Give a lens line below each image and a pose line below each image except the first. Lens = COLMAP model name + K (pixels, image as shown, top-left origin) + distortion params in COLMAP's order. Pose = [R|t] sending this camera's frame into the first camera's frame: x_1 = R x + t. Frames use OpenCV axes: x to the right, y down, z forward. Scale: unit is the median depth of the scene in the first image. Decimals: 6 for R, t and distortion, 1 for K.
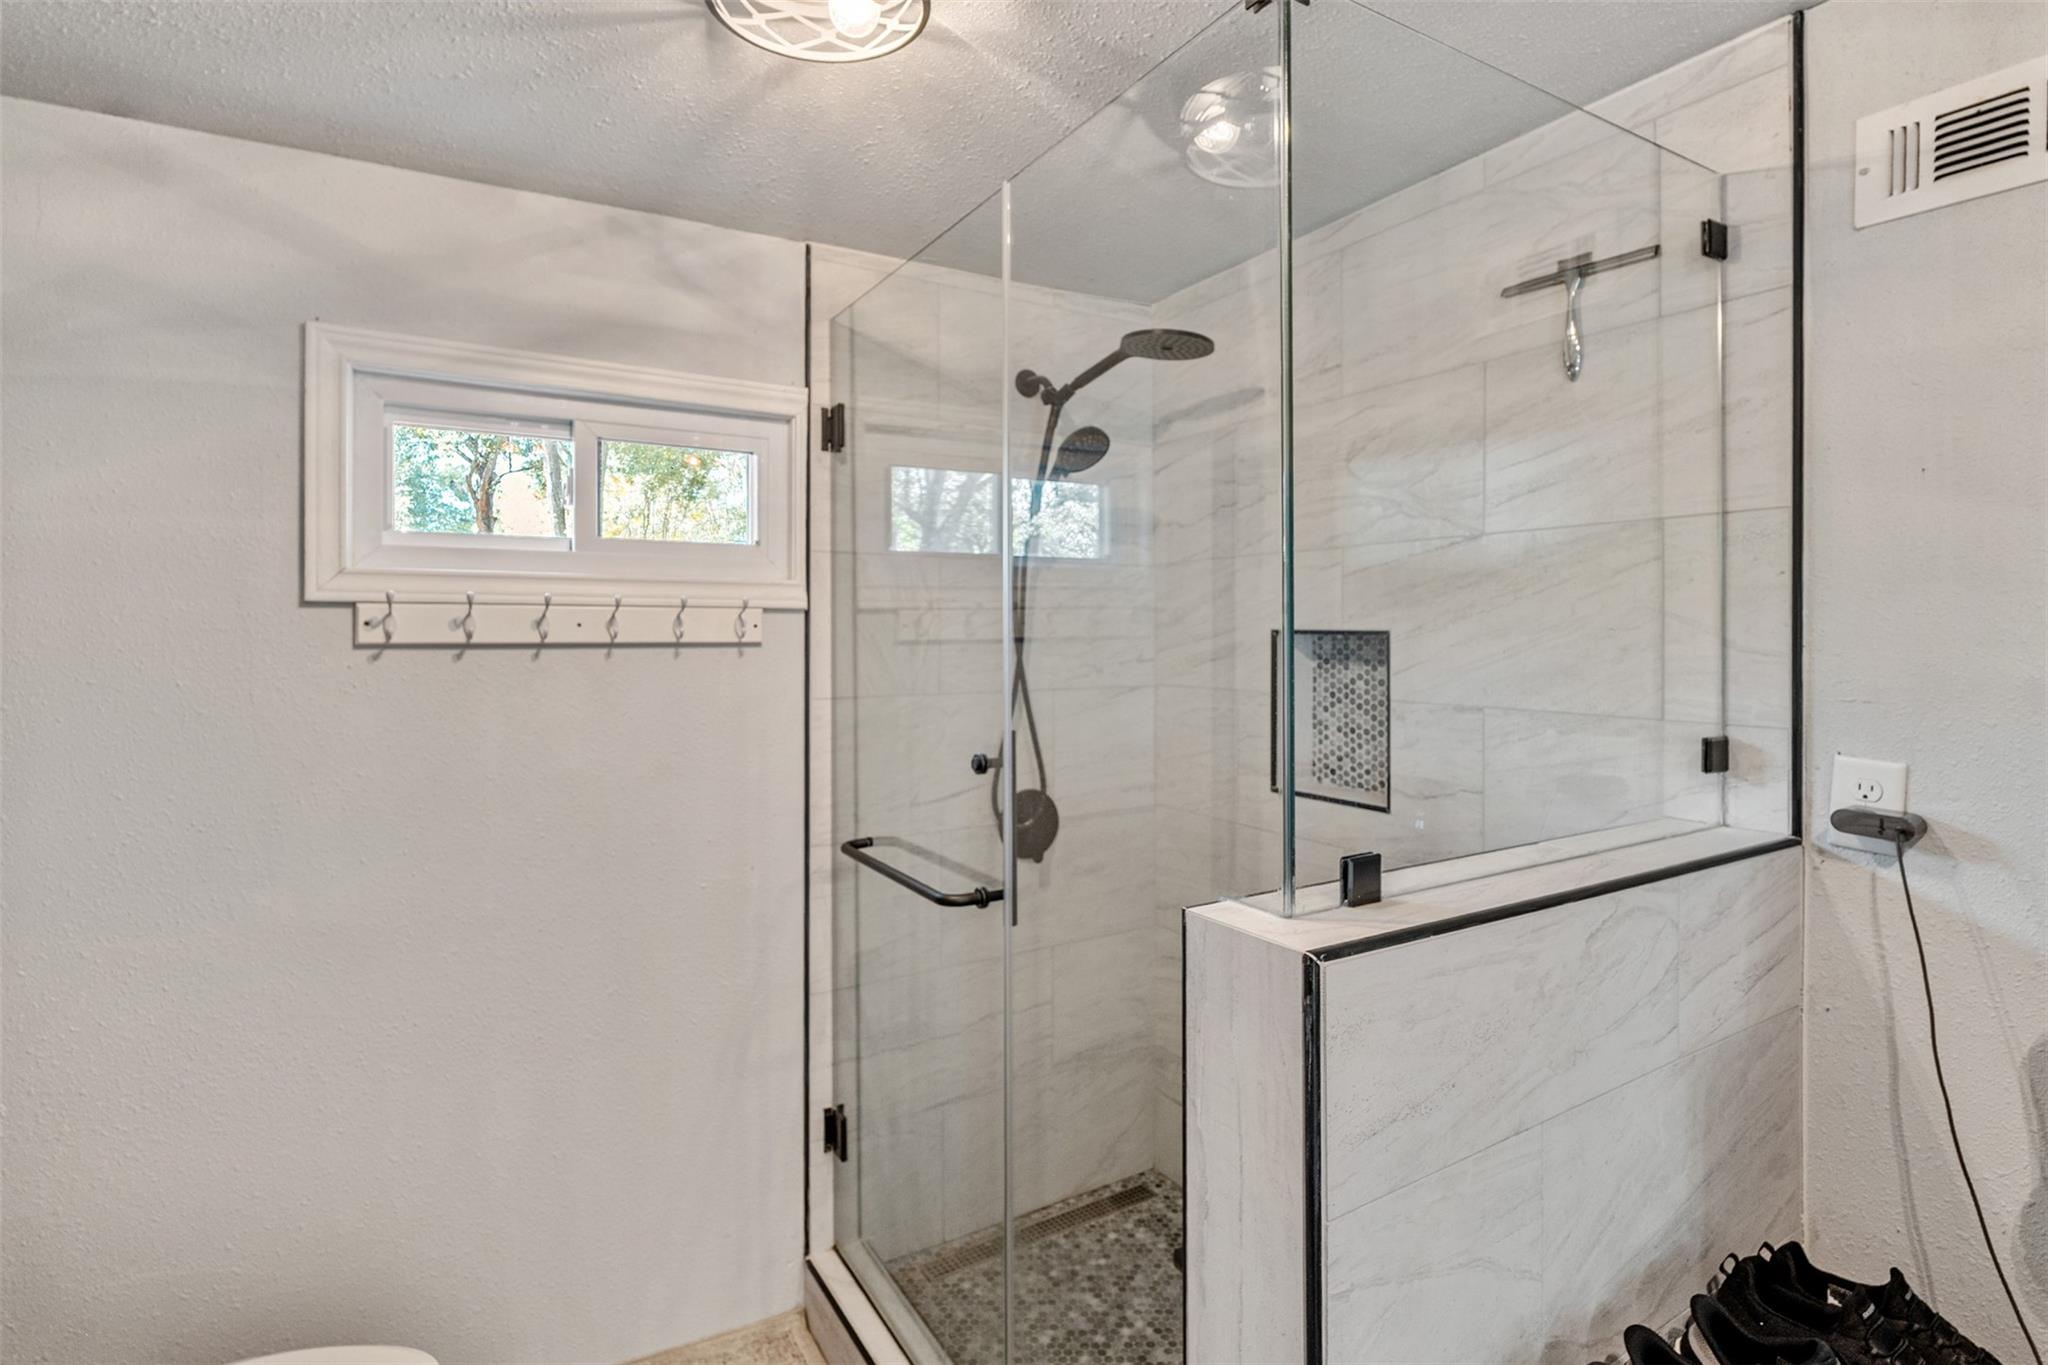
lens RADIAL K [[1054.5, 0, 1018.8], [0, 1054.5, 652.5], [0, 0, 1]] dist [-0.003402, 0.000181]
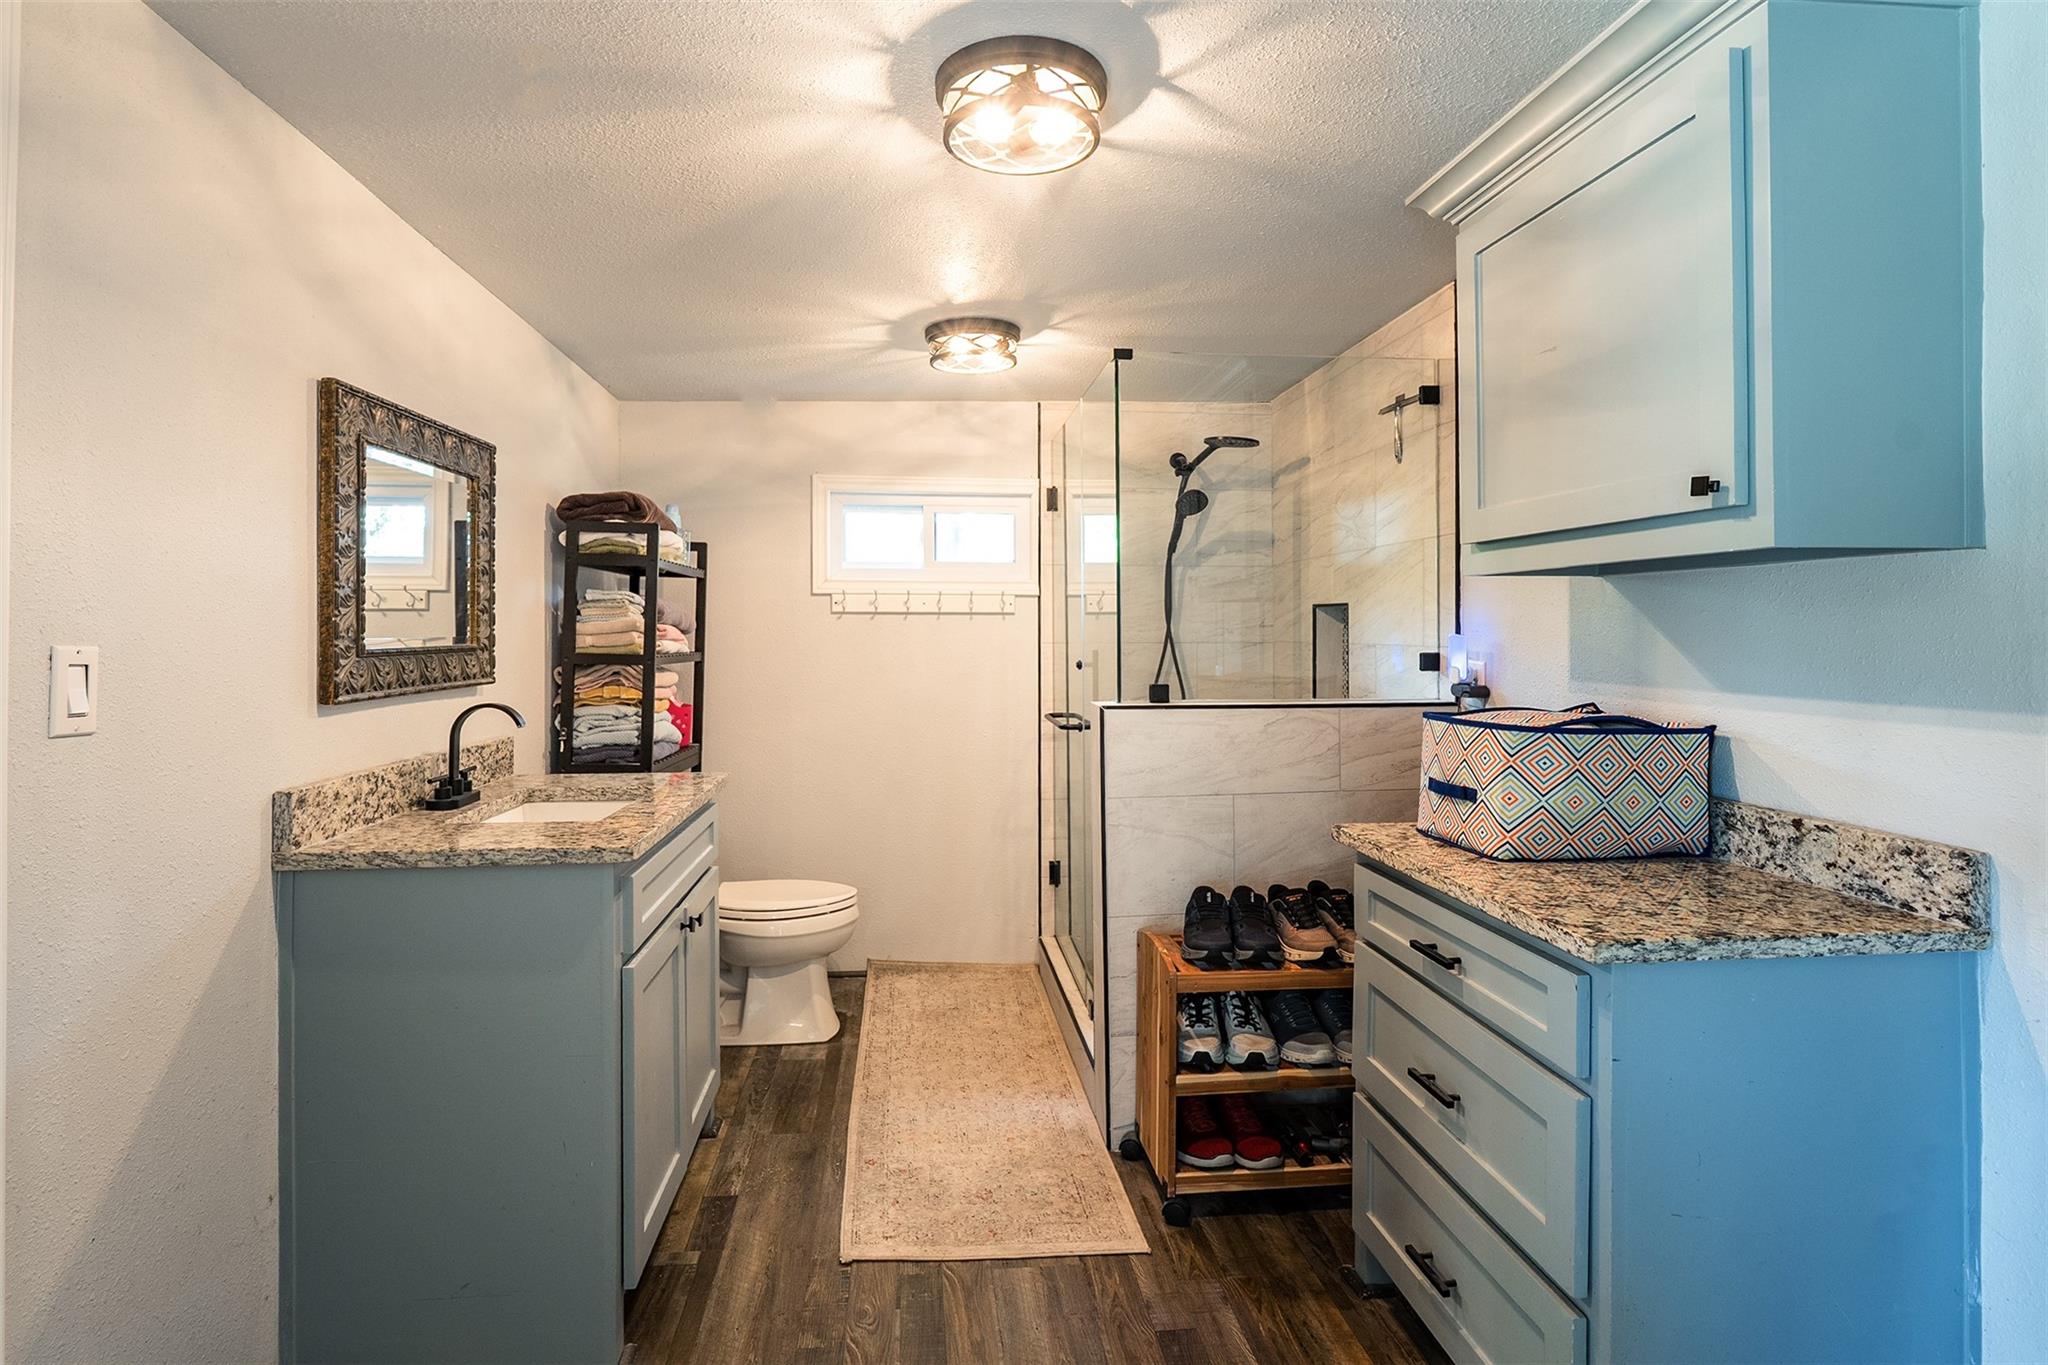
lens RADIAL K [[890.4, 0, 1034.5], [0, 890.4, 673.1], [0, 0, 1]] dist [0.001494, 0.000080]
pose [[0.935511, 0.017947, -0.352841, 0.370566], [-0.004985, 0.999280, 0.037611, 0.039248], [0.353262, -0.033426, 0.934927, -0.521122]]
